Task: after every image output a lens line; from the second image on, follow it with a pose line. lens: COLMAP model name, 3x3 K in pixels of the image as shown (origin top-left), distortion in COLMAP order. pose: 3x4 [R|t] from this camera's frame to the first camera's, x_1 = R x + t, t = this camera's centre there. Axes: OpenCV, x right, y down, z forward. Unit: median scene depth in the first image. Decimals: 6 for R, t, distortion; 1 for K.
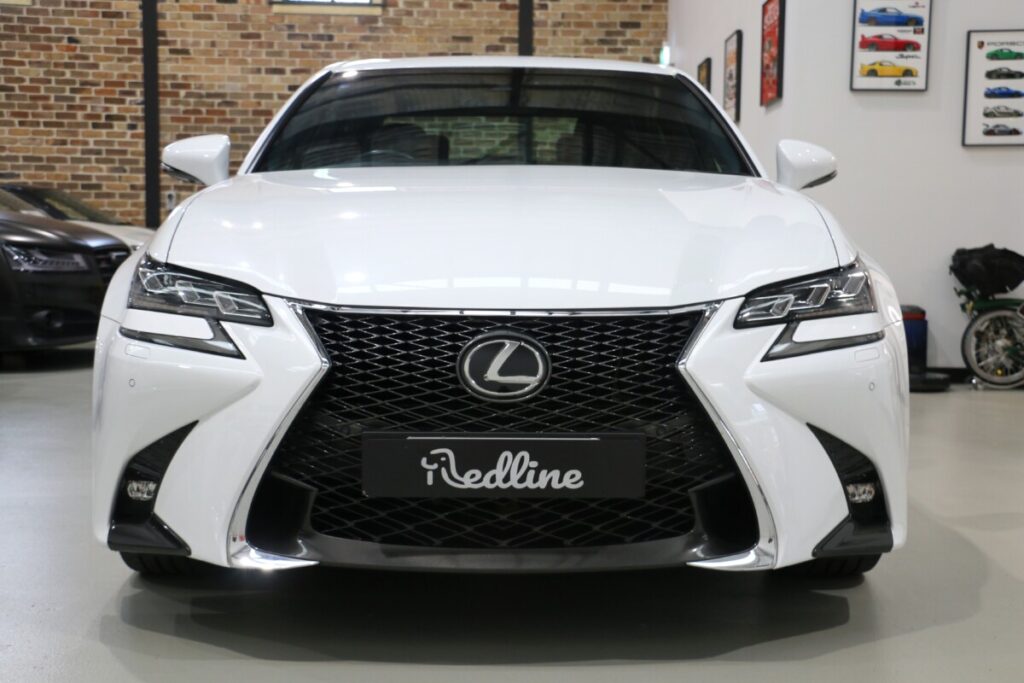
lens RADIAL K [[1414.0, 0, 512.0], [0, 1414.0, 341.5], [0, 0, 1]] dist [0.019998, 0.544156]
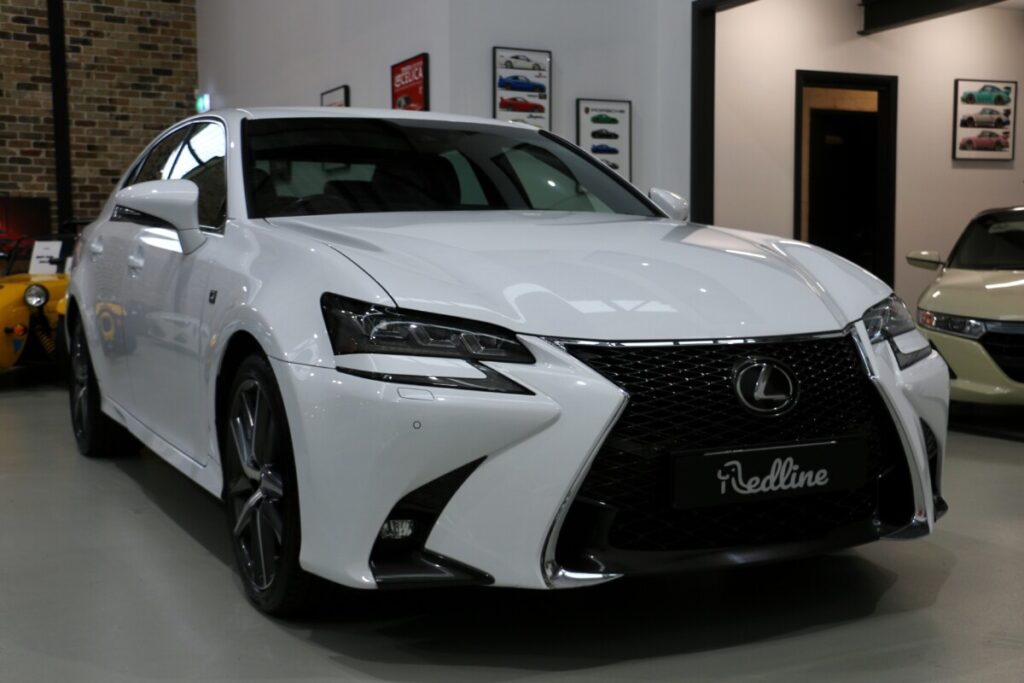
lens RADIAL K [[1281.0, 0, 512.0], [0, 1281.0, 341.5], [0, 0, 1]] dist [-0.117464, 0.679947]
pose [[0.900082, -0.043453, 0.433547, -0.112933], [0.049394, 0.998776, -0.002442, -0.004797], [-0.432911, 0.023613, 0.901127, 0.023684]]
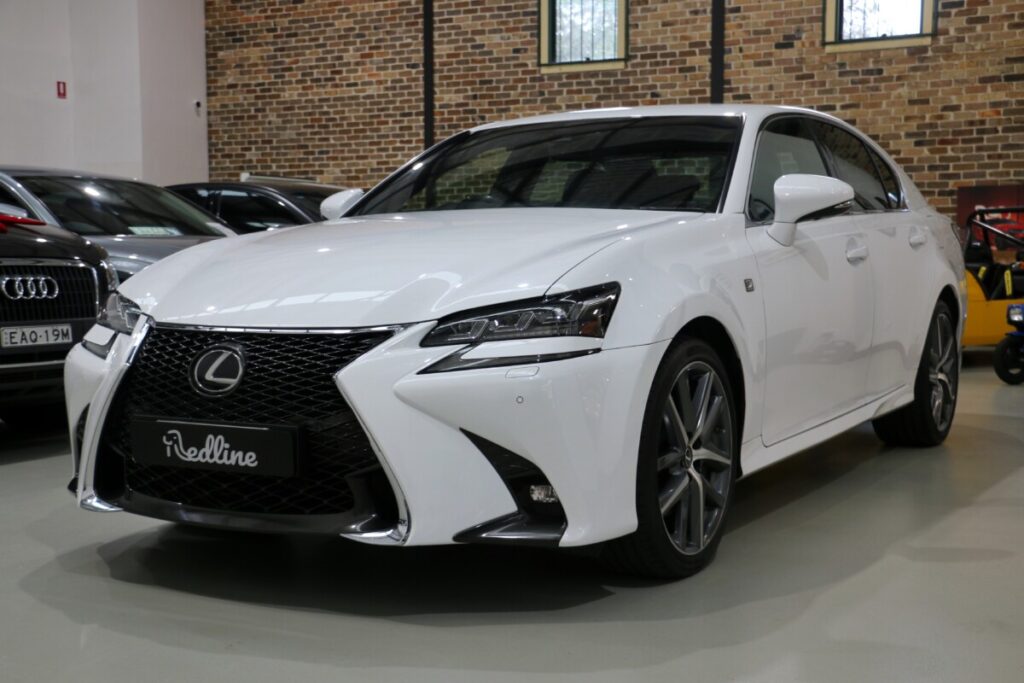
lens RADIAL K [[1366.7, 0, 512.0], [0, 1366.7, 341.5], [0, 0, 1]] dist [-0.006839, 0.513058]
pose [[0.862838, 0.021798, -0.505010, 0.150621], [-0.030408, 0.999499, -0.008813, -0.001054], [0.504564, 0.022960, 0.863069, 0.007279]]
